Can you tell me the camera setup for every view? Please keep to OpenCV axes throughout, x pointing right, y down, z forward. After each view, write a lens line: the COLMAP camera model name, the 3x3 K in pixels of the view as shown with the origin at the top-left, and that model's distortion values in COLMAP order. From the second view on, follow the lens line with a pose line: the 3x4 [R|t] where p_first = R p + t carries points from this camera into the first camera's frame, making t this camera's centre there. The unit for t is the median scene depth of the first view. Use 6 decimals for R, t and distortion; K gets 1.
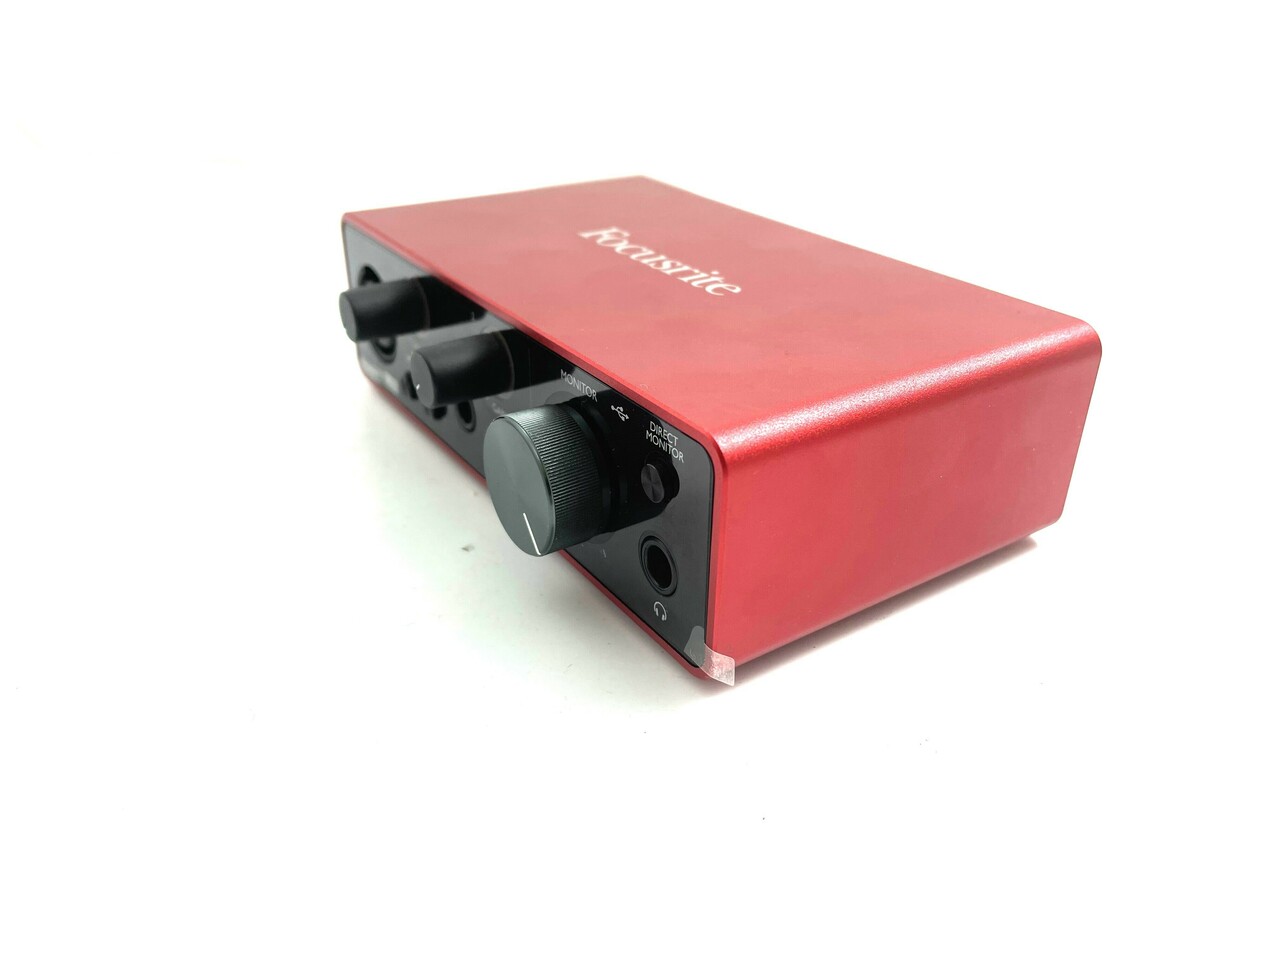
lens RADIAL K [[985.2, 0, 640.0], [0, 985.2, 480.0], [0, 0, 1]] dist [0.122337, -0.181878]
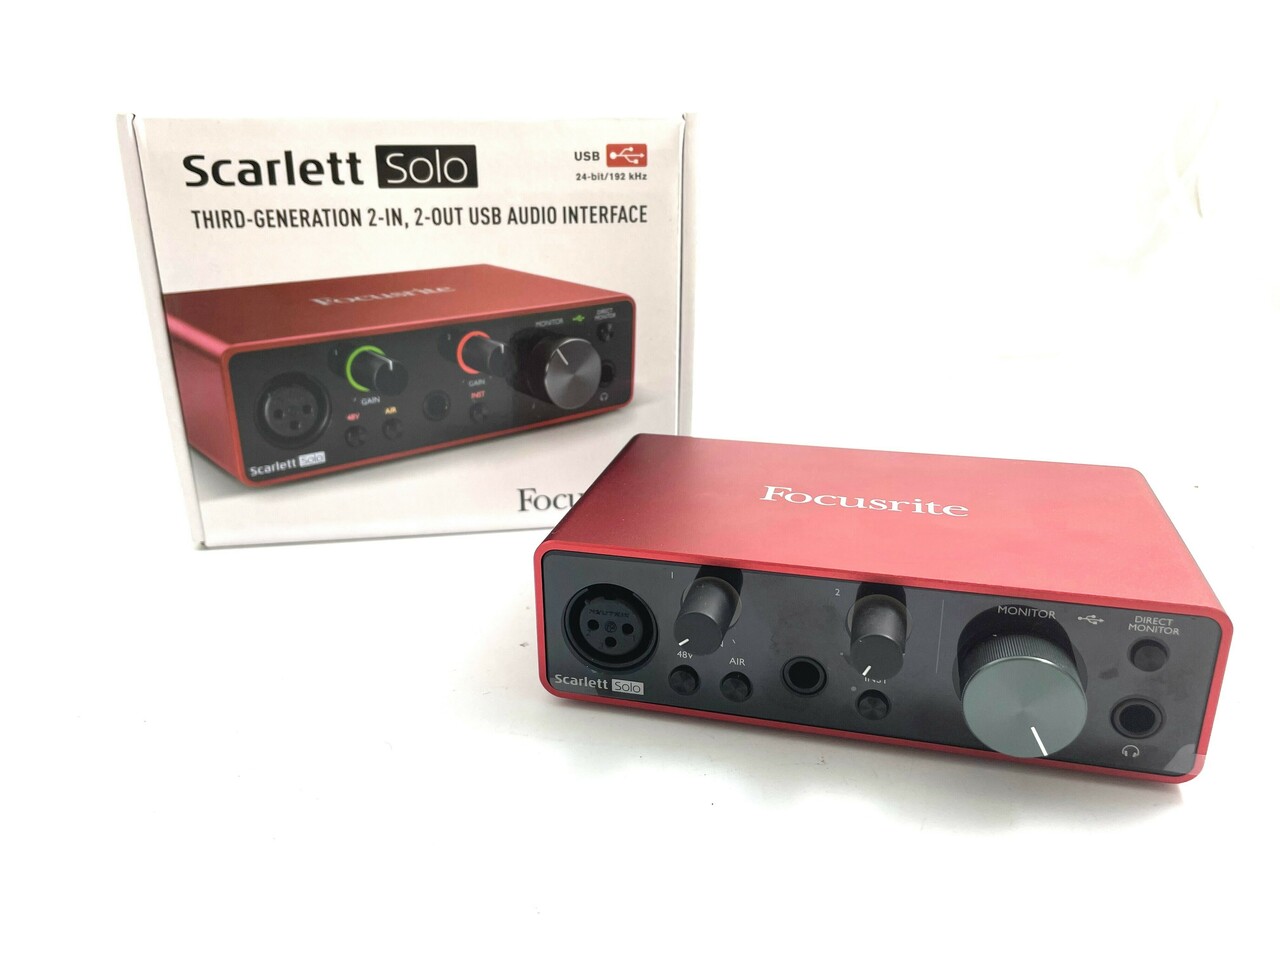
lens RADIAL K [[985.2, 0, 640.0], [0, 985.2, 480.0], [0, 0, 1]] dist [0.122337, -0.181878]
pose [[0.752903, -0.260251, 0.604489, -0.992096], [0.341280, 0.939739, -0.020484, -0.337974], [-0.562730, 0.221722, 0.796350, 0.173281]]
